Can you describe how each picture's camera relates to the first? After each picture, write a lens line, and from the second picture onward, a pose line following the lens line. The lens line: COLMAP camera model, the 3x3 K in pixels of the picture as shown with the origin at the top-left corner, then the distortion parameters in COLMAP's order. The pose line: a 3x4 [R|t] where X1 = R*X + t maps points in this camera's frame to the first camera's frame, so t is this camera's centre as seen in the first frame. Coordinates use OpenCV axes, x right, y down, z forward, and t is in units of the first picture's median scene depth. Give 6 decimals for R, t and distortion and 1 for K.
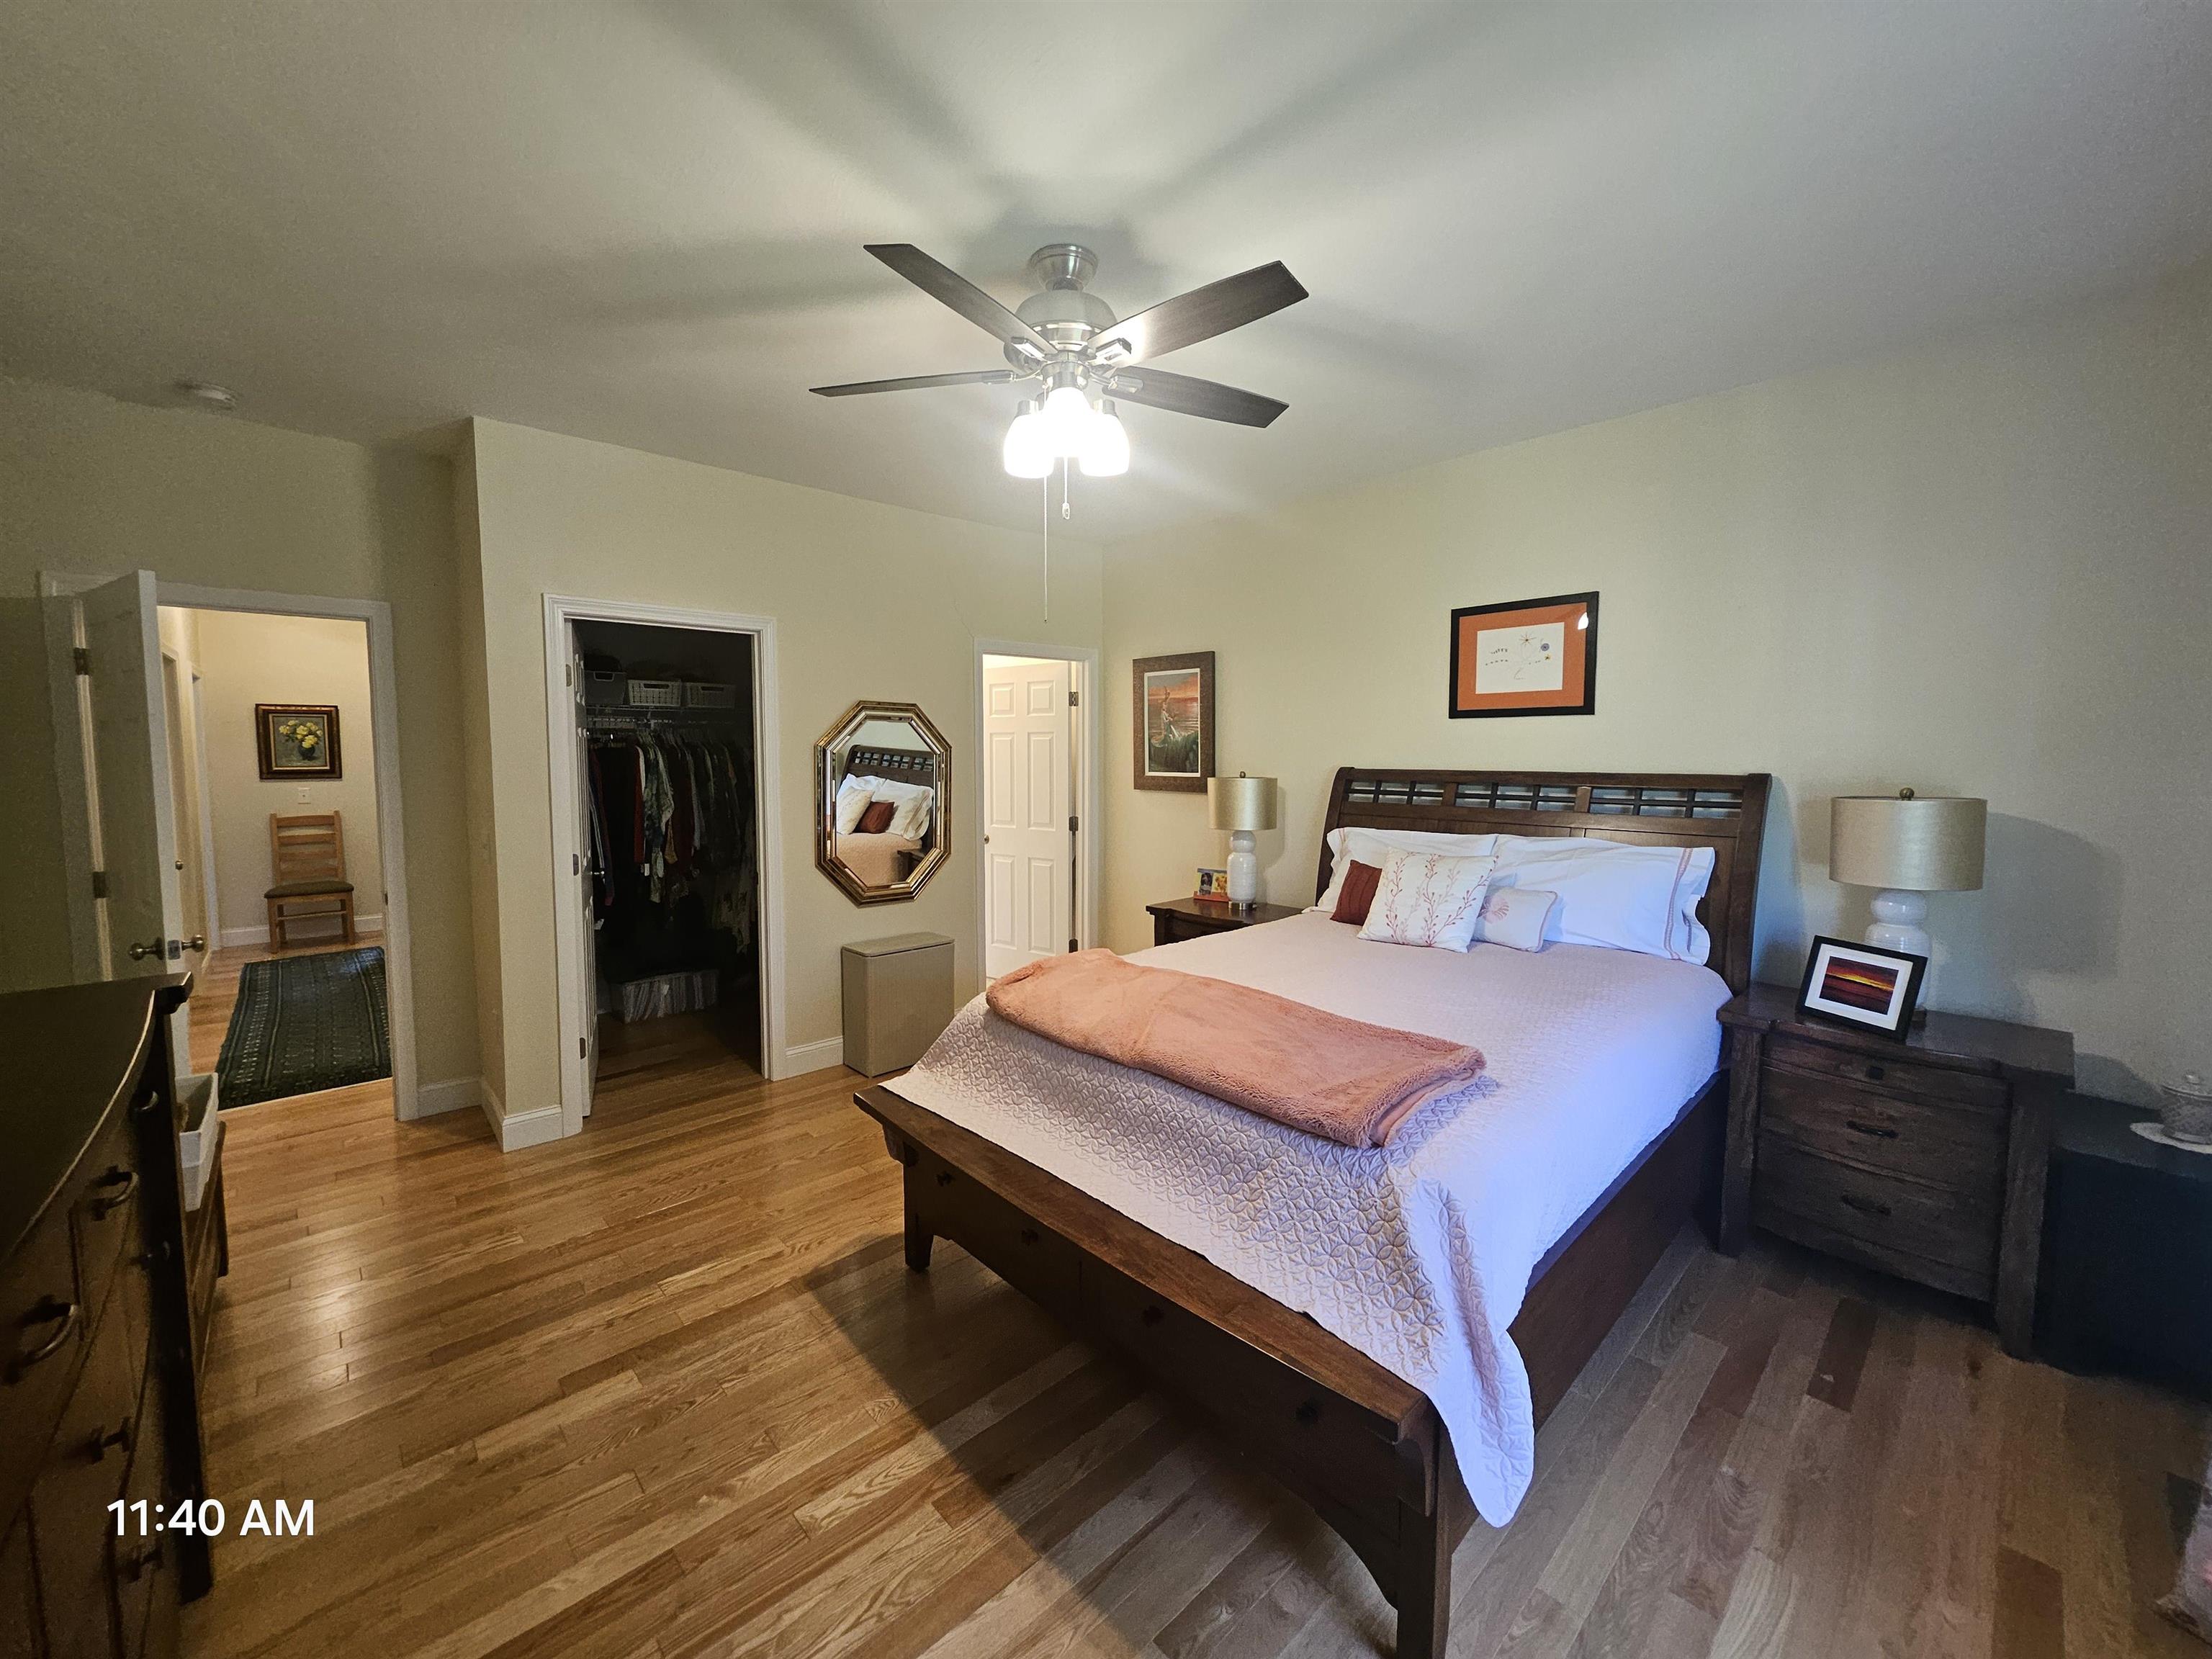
lens RADIAL K [[875.4, 0, 1094.2], [0, 875.4, 816.9], [0, 0, 1]] dist [-0.007351, 0.000032]
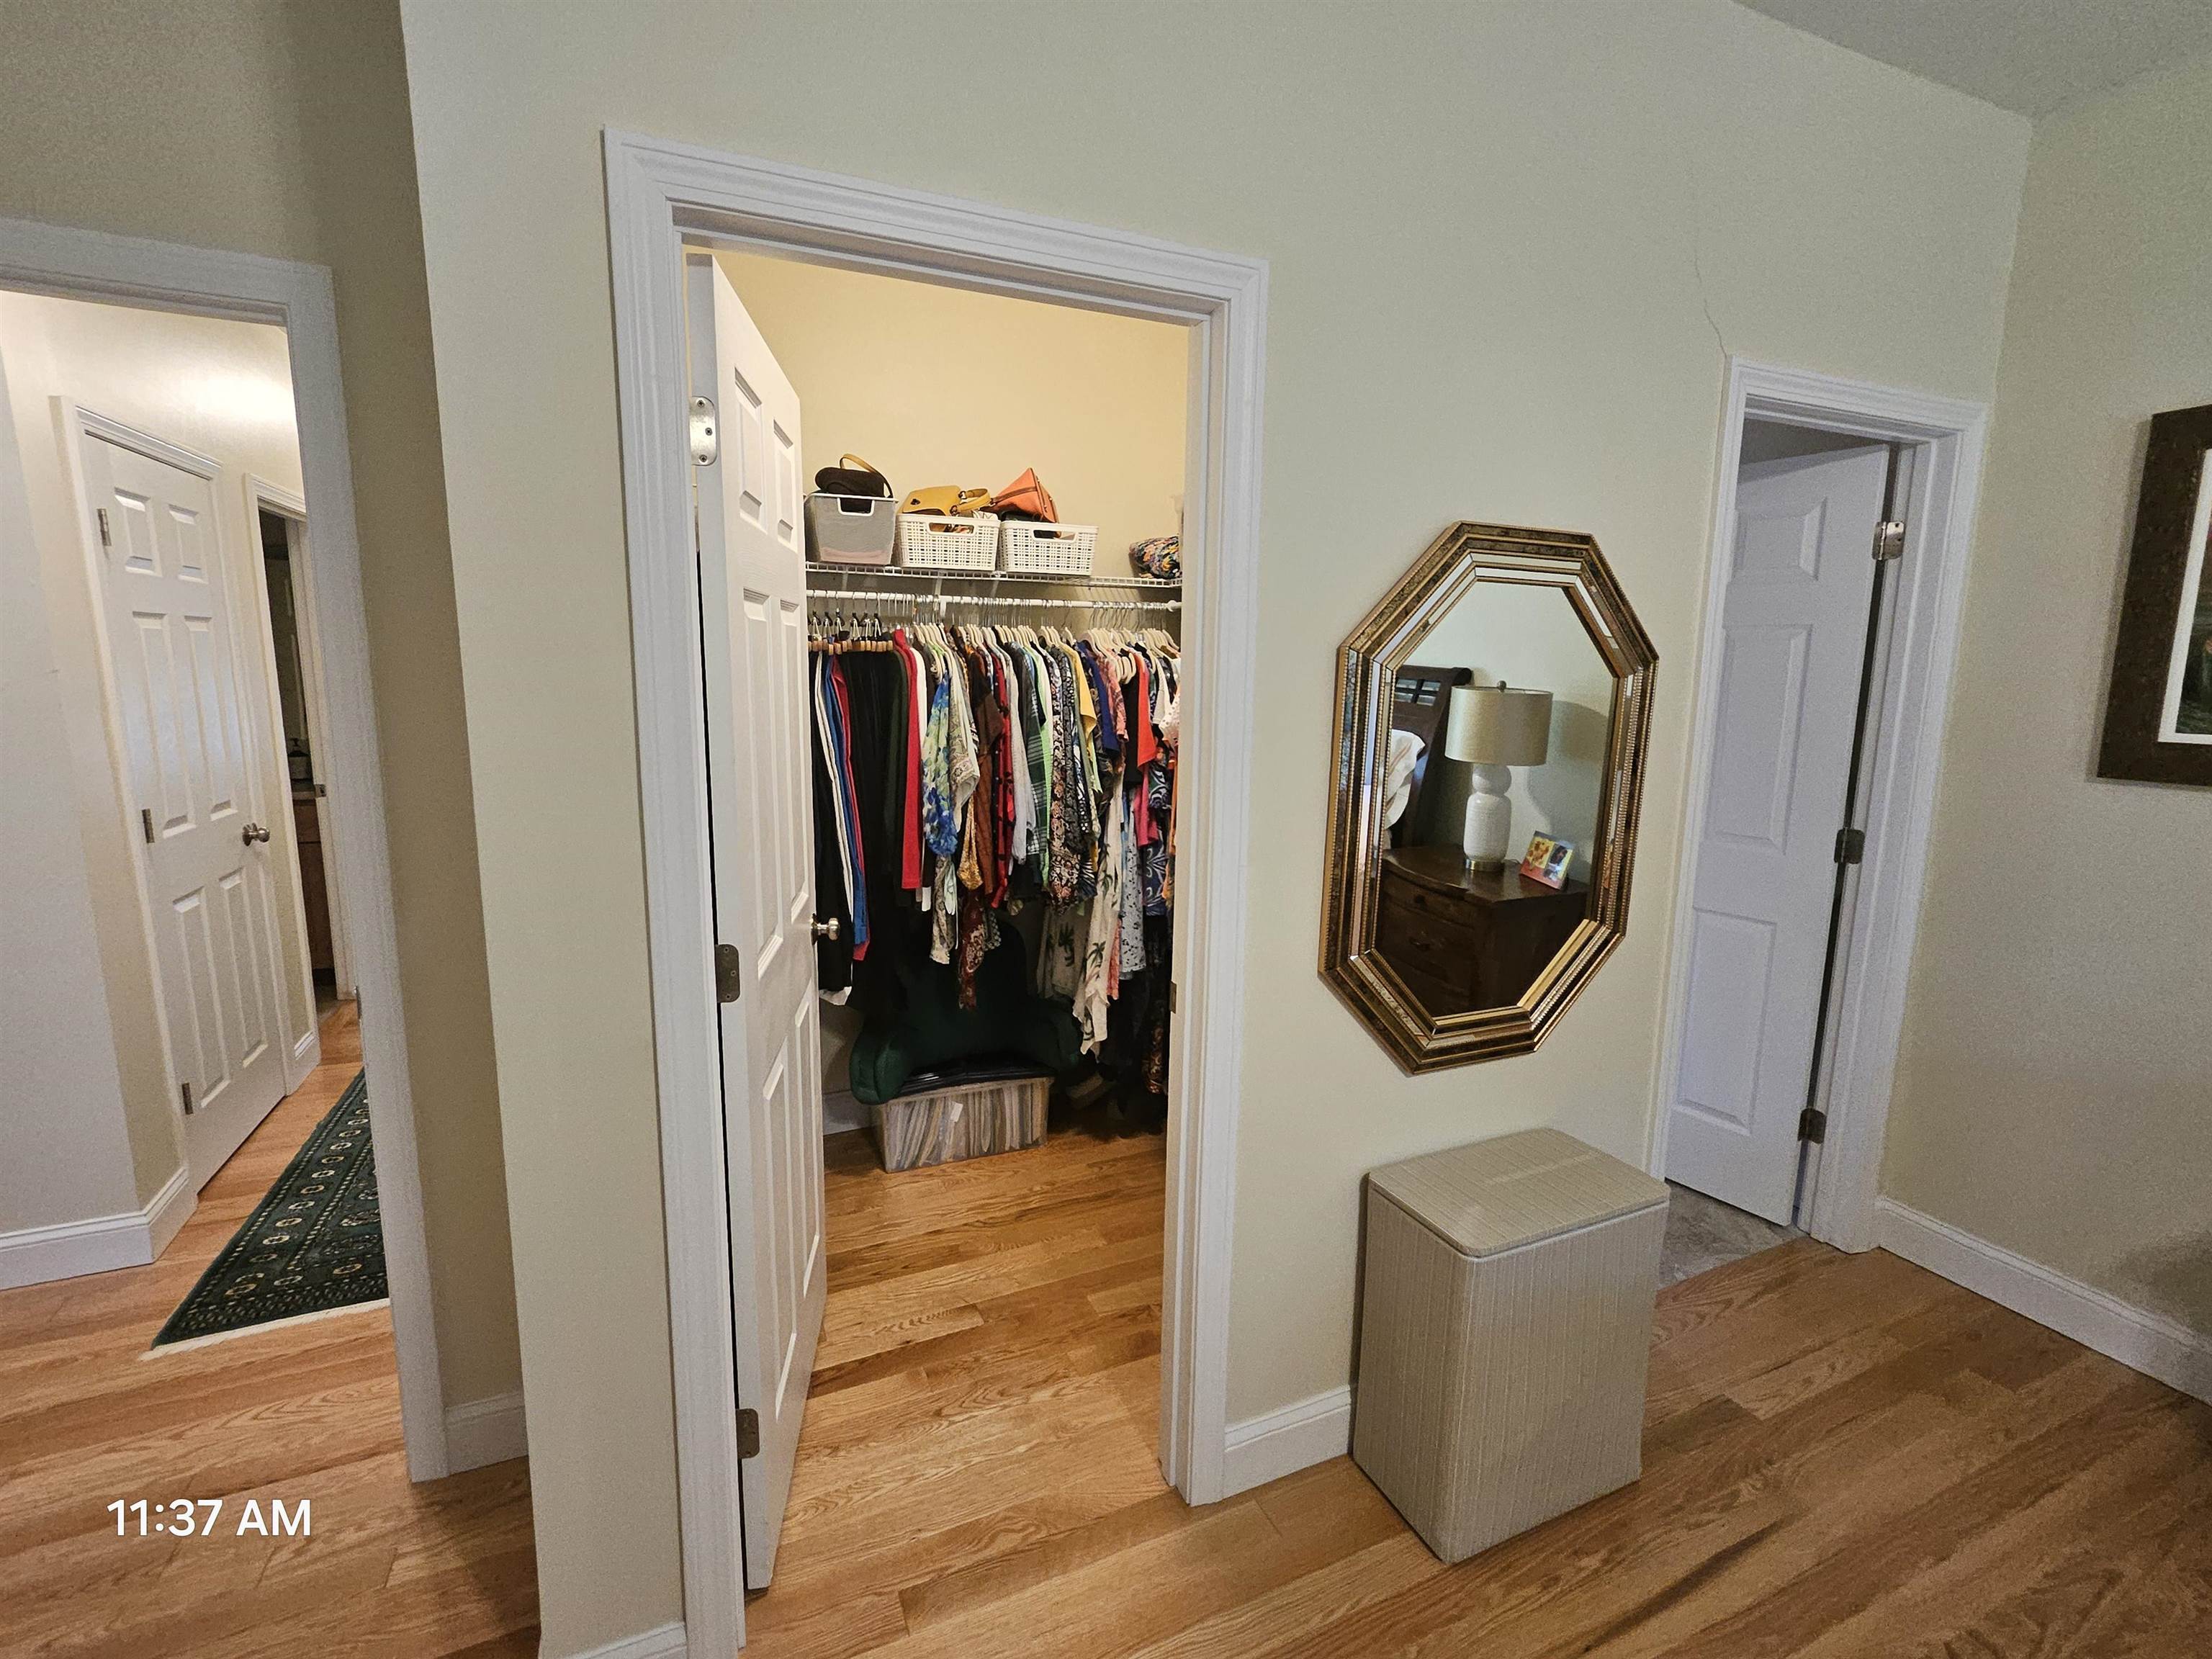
lens RADIAL K [[890.5, 0, 1092.7], [0, 890.5, 822.2], [0, 0, 1]] dist [-0.000418, -0.000023]
pose [[0.949858, 0.066378, -0.305555, -0.289875], [-0.035569, 0.993802, 0.105321, -0.043626], [0.310652, -0.089171, 0.946332, 0.594969]]
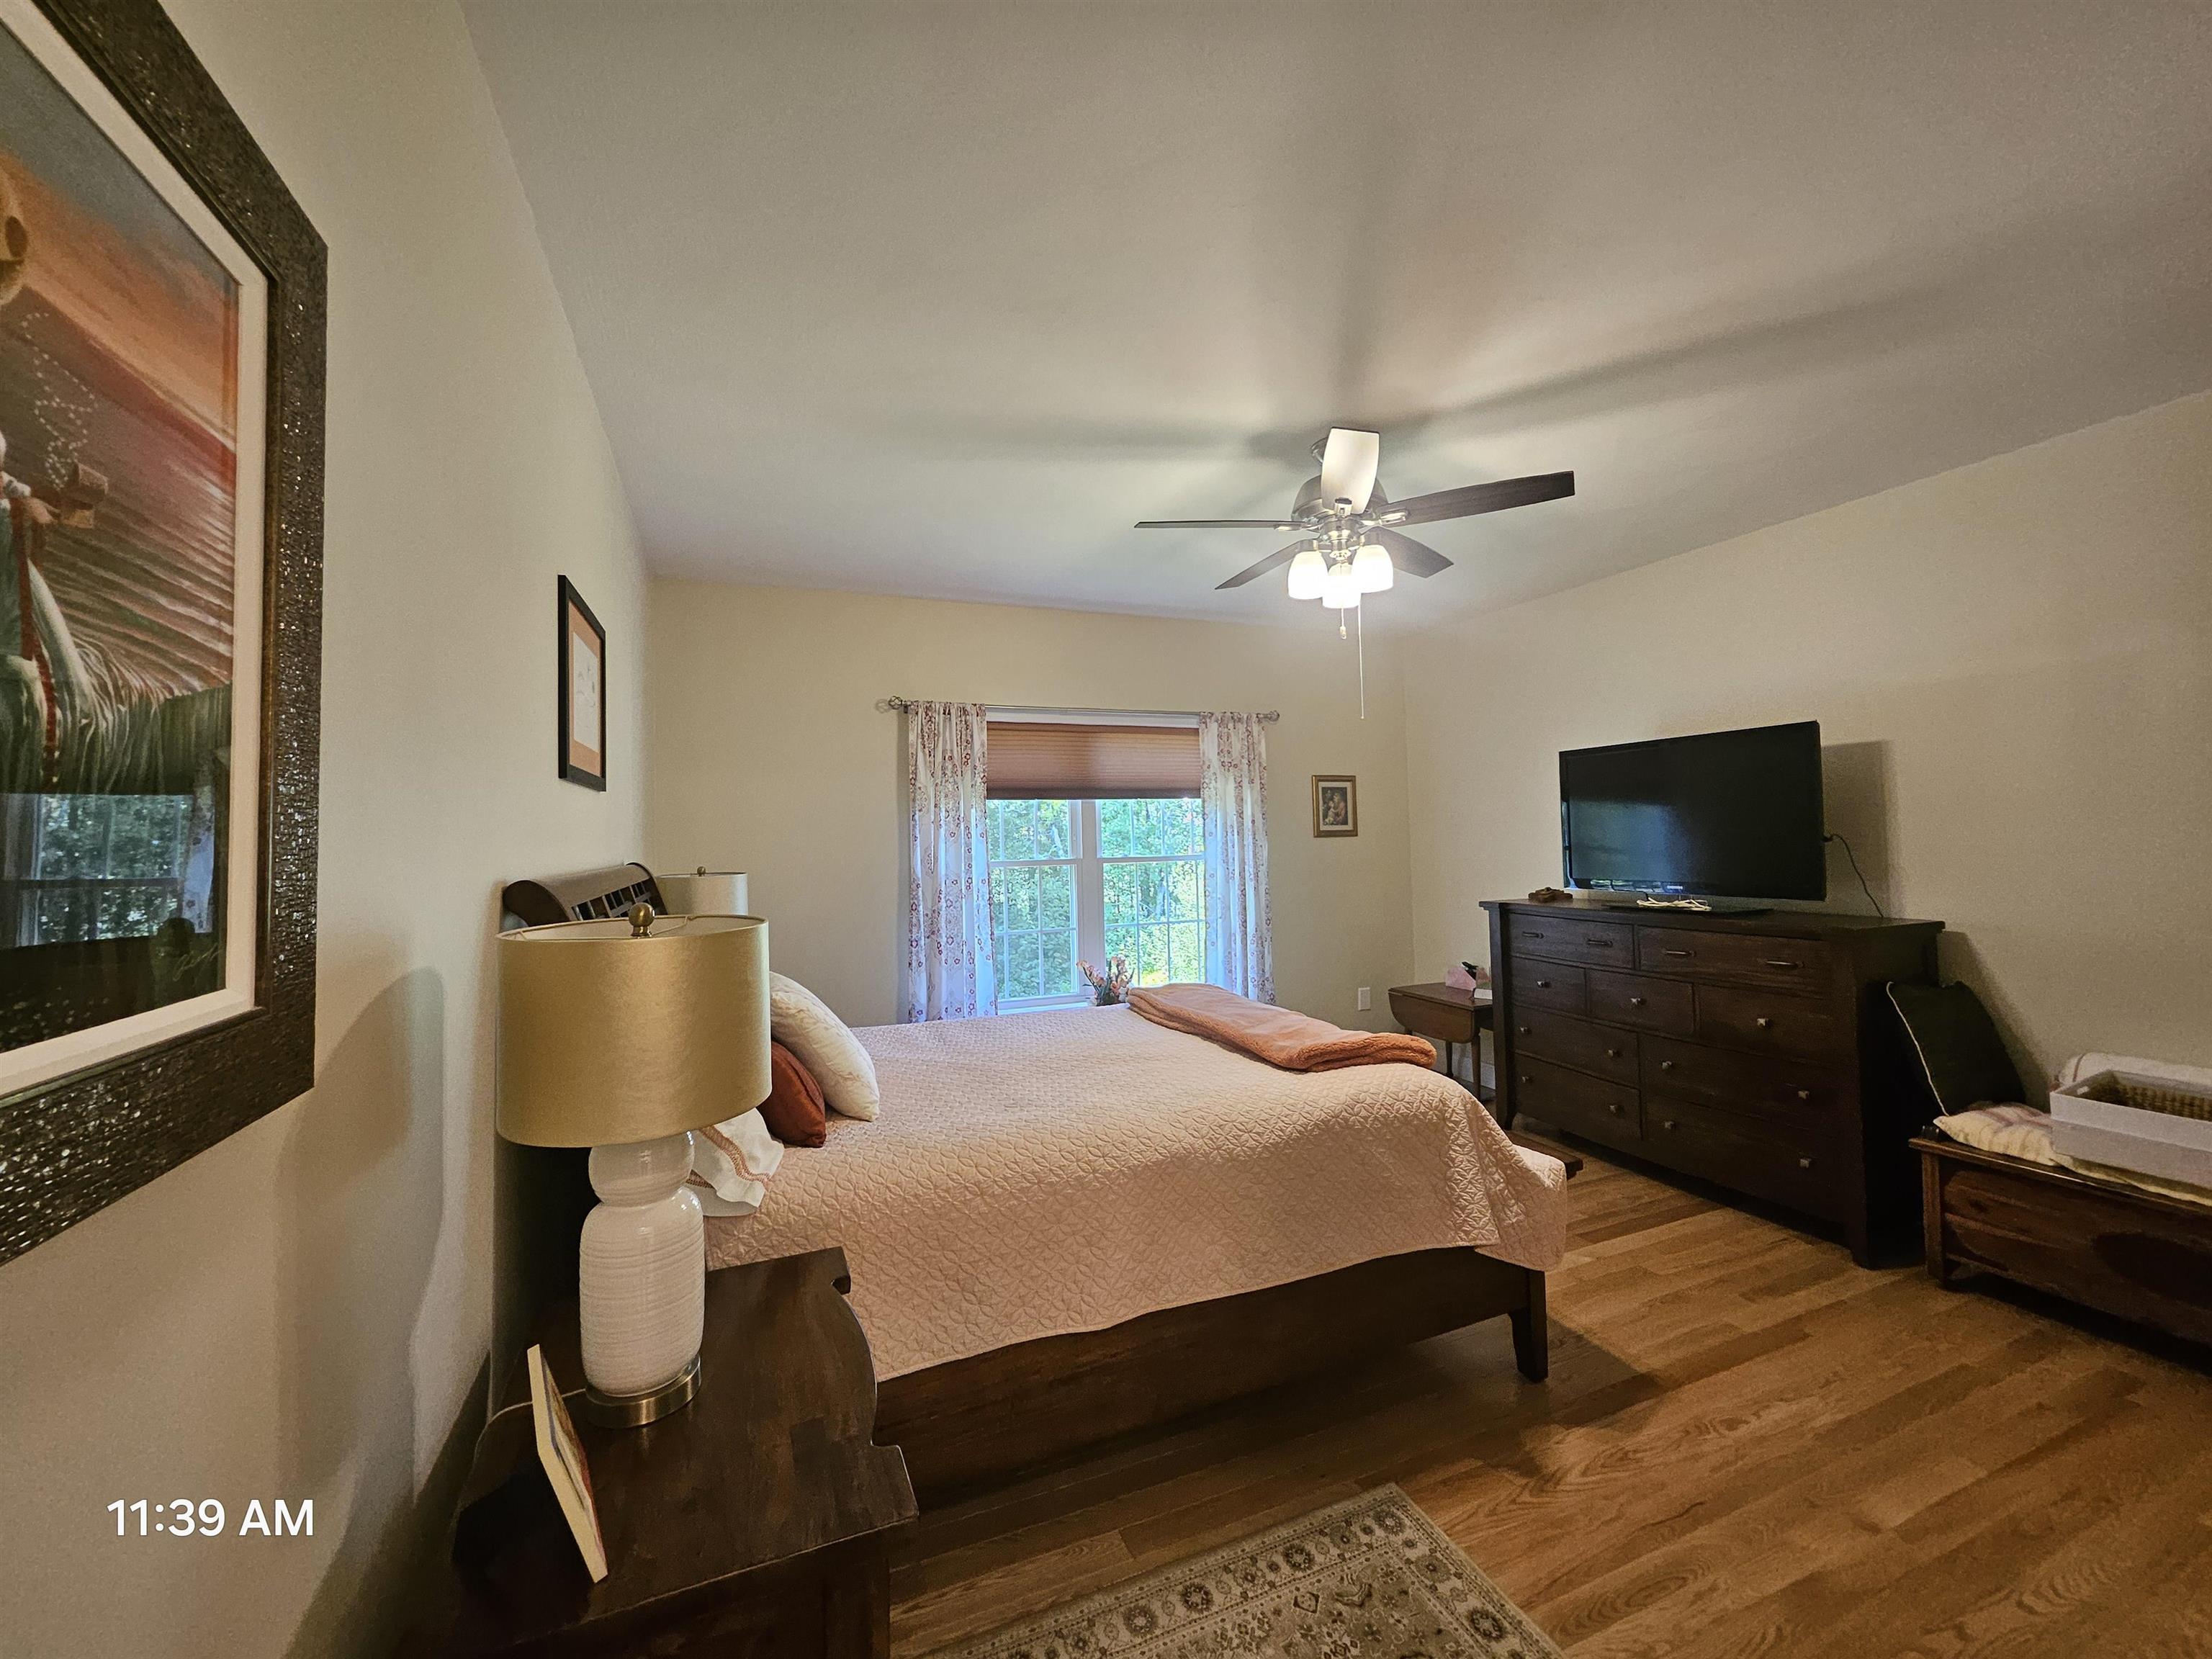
lens RADIAL K [[875.5, 0, 1104.0], [0, 875.5, 809.3], [0, 0, 1]] dist [-0.021804, -0.000041]
pose [[-0.938569, 0.030536, 0.343737, -0.063209], [0.047531, 0.998023, 0.041122, -0.085876], [-0.341801, 0.054934, -0.938165, 1.192202]]
